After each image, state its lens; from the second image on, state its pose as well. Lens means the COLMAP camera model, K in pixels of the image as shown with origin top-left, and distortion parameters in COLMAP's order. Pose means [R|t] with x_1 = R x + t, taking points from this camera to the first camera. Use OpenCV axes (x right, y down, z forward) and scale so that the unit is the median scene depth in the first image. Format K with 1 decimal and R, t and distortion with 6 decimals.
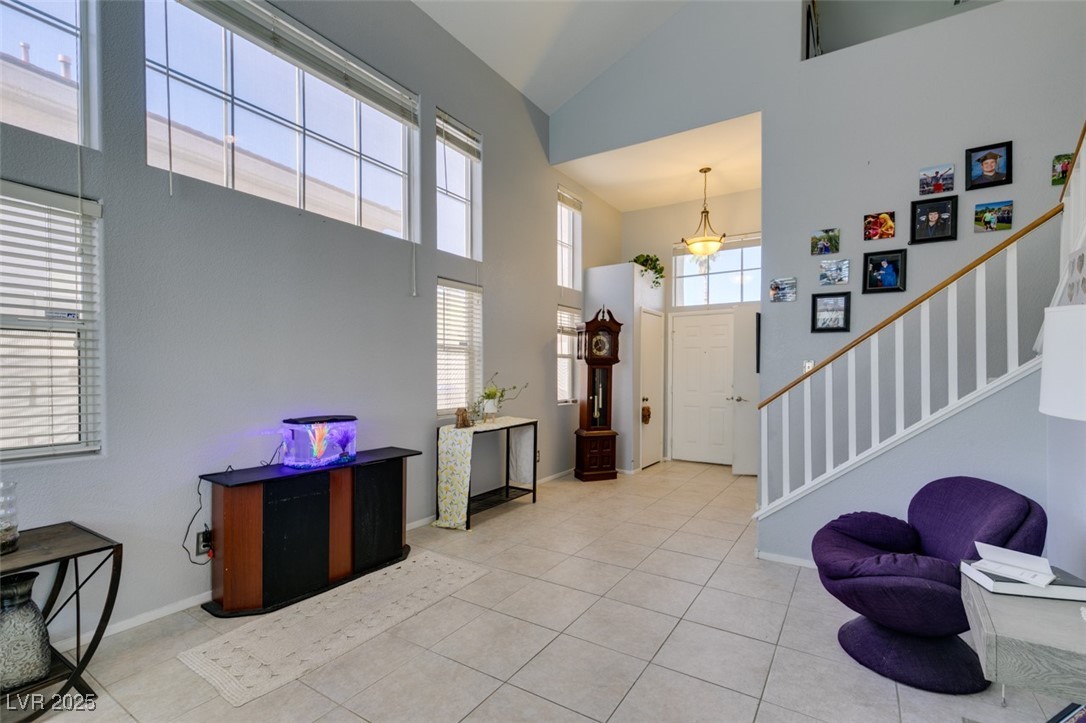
lens RADIAL K [[487.0, 0, 546.4], [0, 487.0, 381.0], [0, 0, 1]] dist [0.005757, -0.002010]
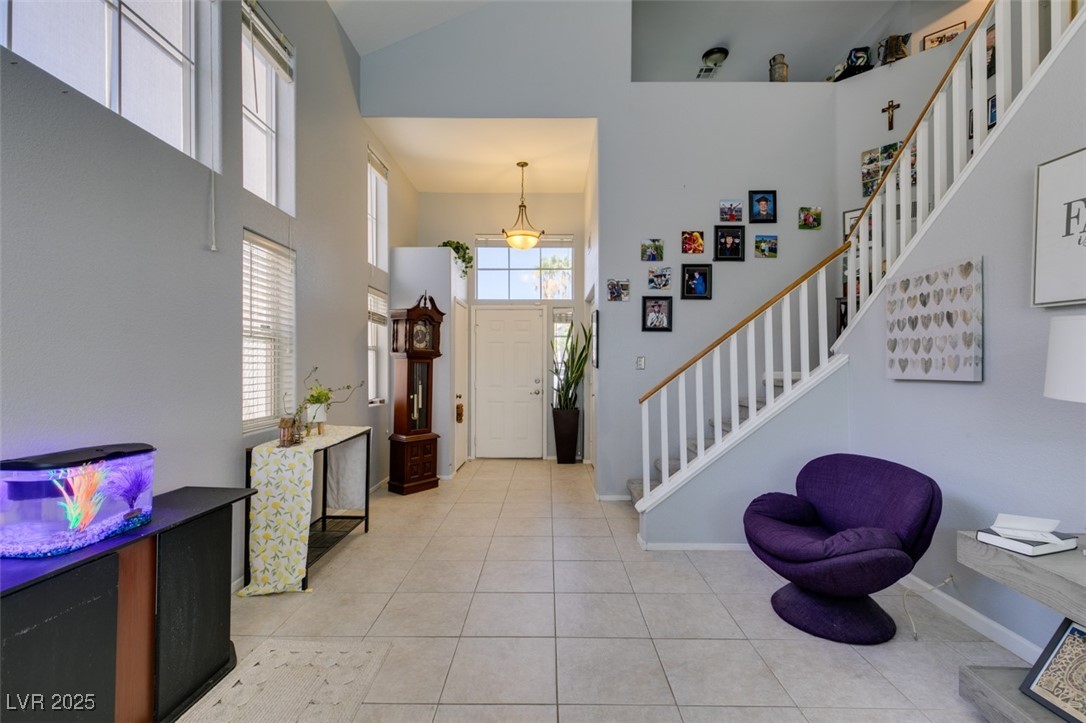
lens RADIAL K [[487.0, 0, 542.8], [0, 487.0, 366.6], [0, 0, 1]] dist [0.005757, -0.002010]
pose [[0.848740, 0.000863, 0.528809, -0.237891], [0.008705, 0.999840, -0.015604, -0.004682], [-0.528738, 0.017847, 0.848597, 0.205699]]
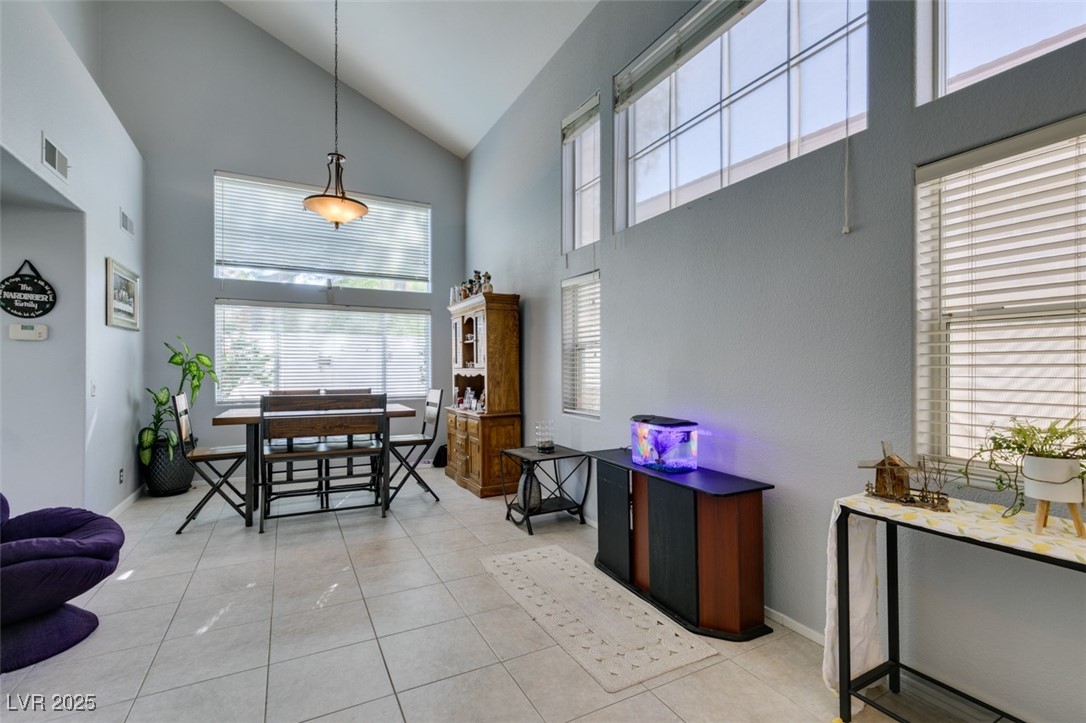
lens RADIAL K [[487.0, 0, 541.6], [0, 487.0, 365.3], [0, 0, 1]] dist [0.005757, -0.002010]
pose [[-0.497233, -0.006475, -0.867593, 0.368782], [-0.015058, 0.999886, 0.001168, -0.020521], [0.867487, 0.013645, -0.497274, 0.959397]]
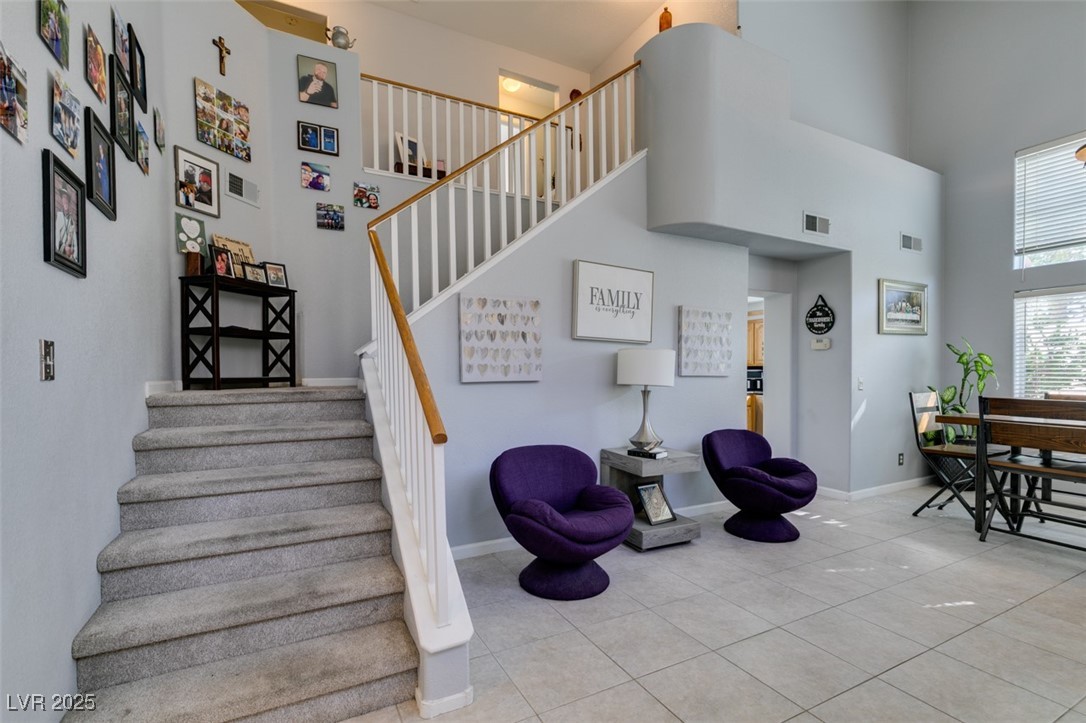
lens RADIAL K [[487.0, 0, 538.6], [0, 487.0, 379.1], [0, 0, 1]] dist [0.005757, -0.002010]
pose [[-0.865741, -0.006218, 0.500454, 0.070384], [0.011719, 0.999397, 0.032689, -0.023393], [-0.500355, 0.034165, -0.865146, 1.201794]]
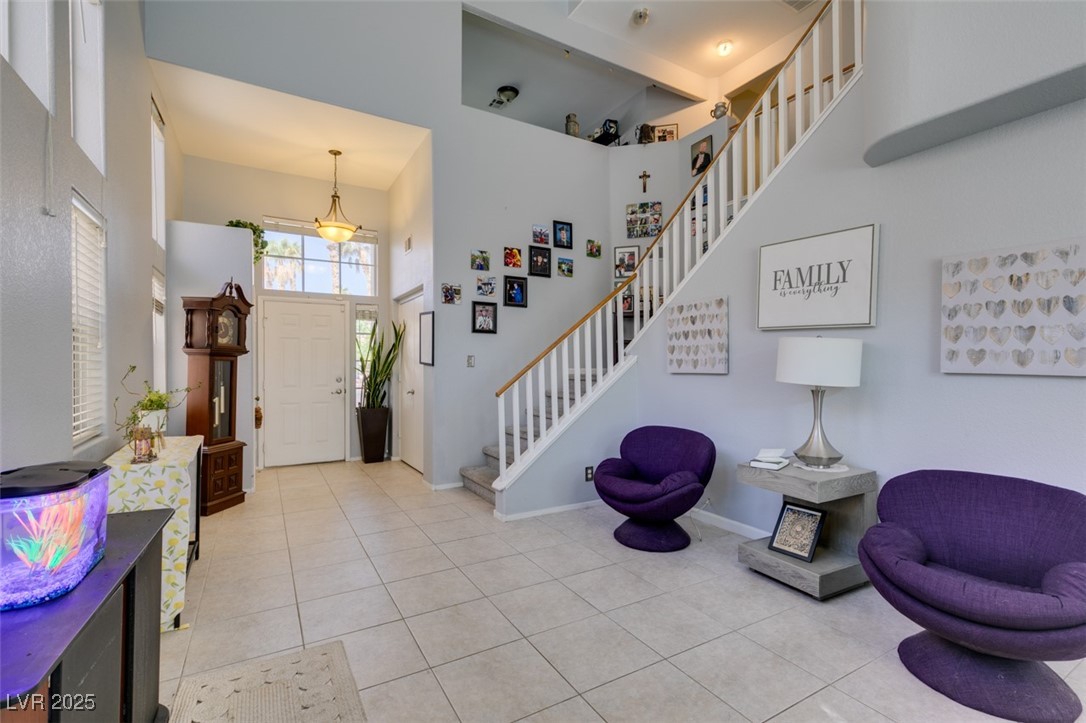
lens RADIAL K [[487.0, 0, 542.4], [0, 487.0, 365.6], [0, 0, 1]] dist [0.005757, -0.002010]
pose [[0.461097, -0.002445, 0.887347, -0.479001], [0.016760, 0.999842, -0.005954, -0.007202], [-0.887192, 0.017618, 0.461065, 0.308371]]
